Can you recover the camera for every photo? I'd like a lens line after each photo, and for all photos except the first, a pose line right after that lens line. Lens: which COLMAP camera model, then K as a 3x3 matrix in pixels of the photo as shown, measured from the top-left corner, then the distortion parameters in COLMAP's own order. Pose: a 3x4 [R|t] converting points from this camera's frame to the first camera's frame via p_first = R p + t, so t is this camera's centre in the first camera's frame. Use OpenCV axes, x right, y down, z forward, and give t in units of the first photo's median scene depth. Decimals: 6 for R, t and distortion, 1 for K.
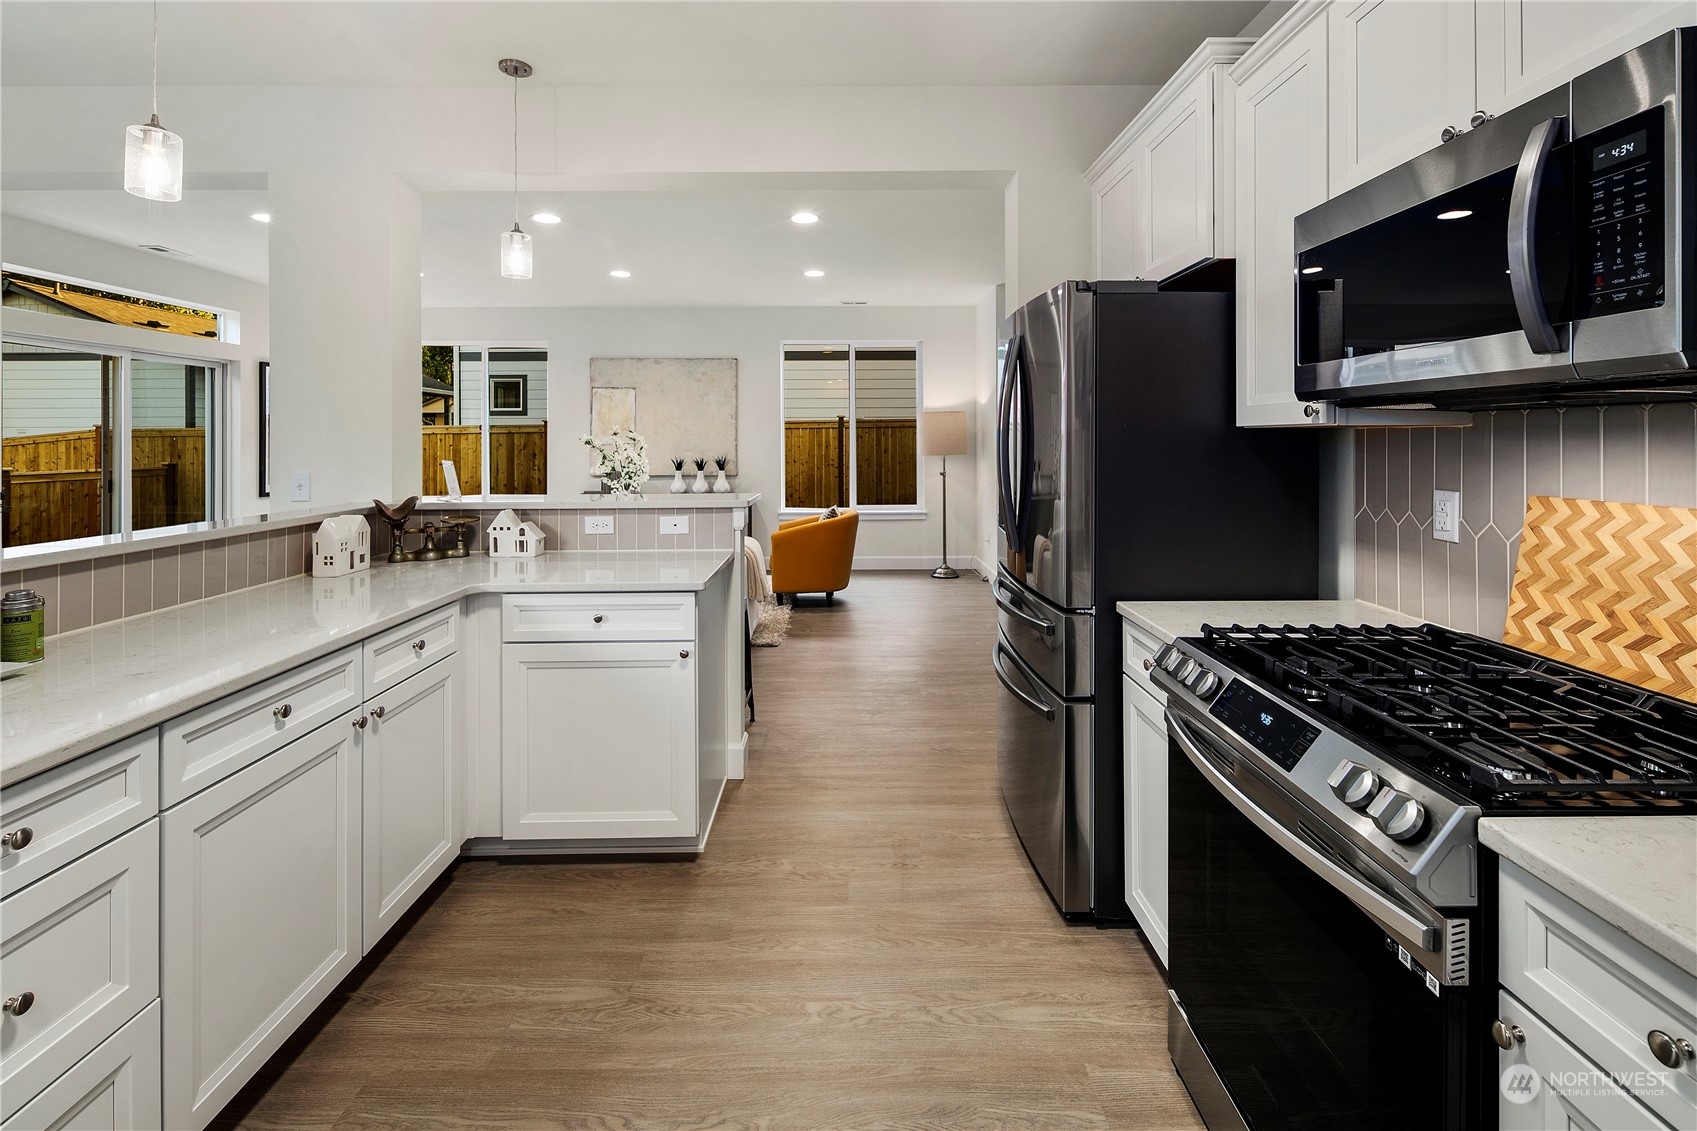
lens RADIAL K [[739.8, 0, 846.9], [0, 739.8, 438.8], [0, 0, 1]] dist [0.008313, -0.003069]
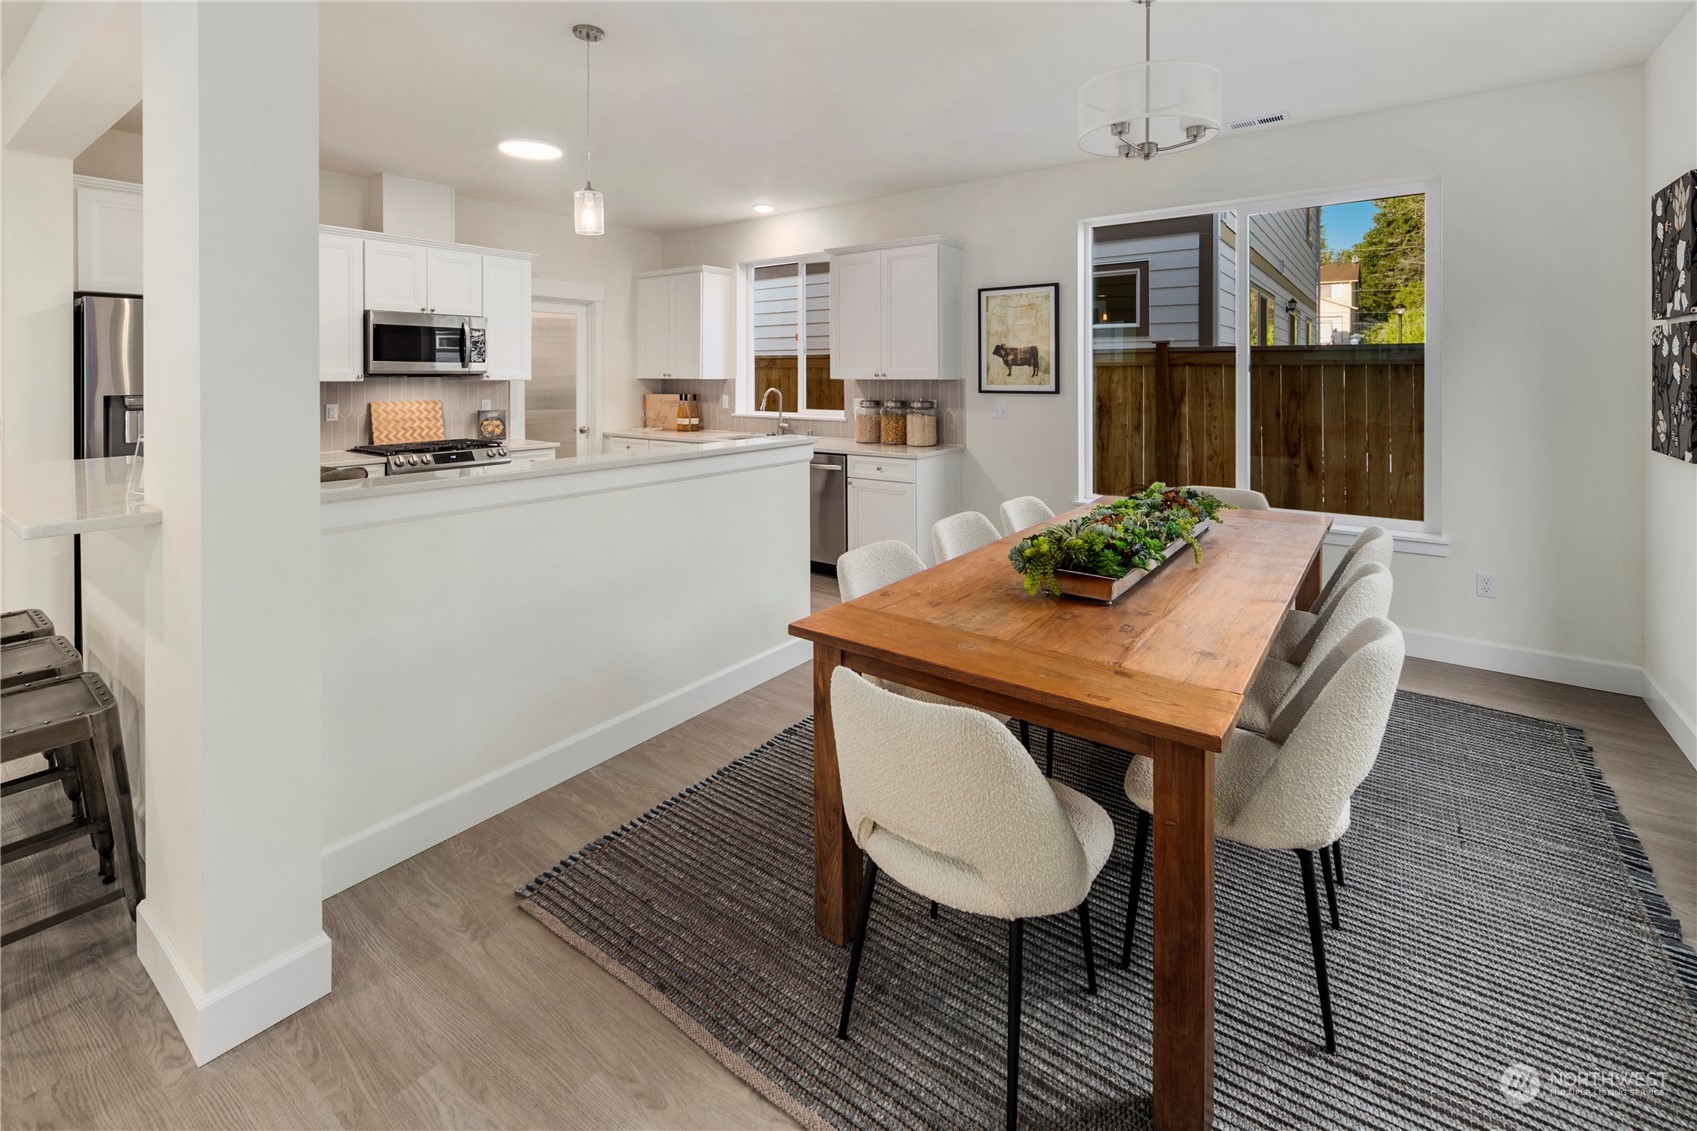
lens RADIAL K [[739.8, 0, 850.5], [0, 739.8, 378.2], [0, 0, 1]] dist [0.008313, -0.003069]
pose [[-0.808206, -0.001362, 0.588899, -2.934585], [-0.000935, 0.999999, 0.001029, -0.040230], [-0.588900, 0.000281, -0.808206, 2.501963]]
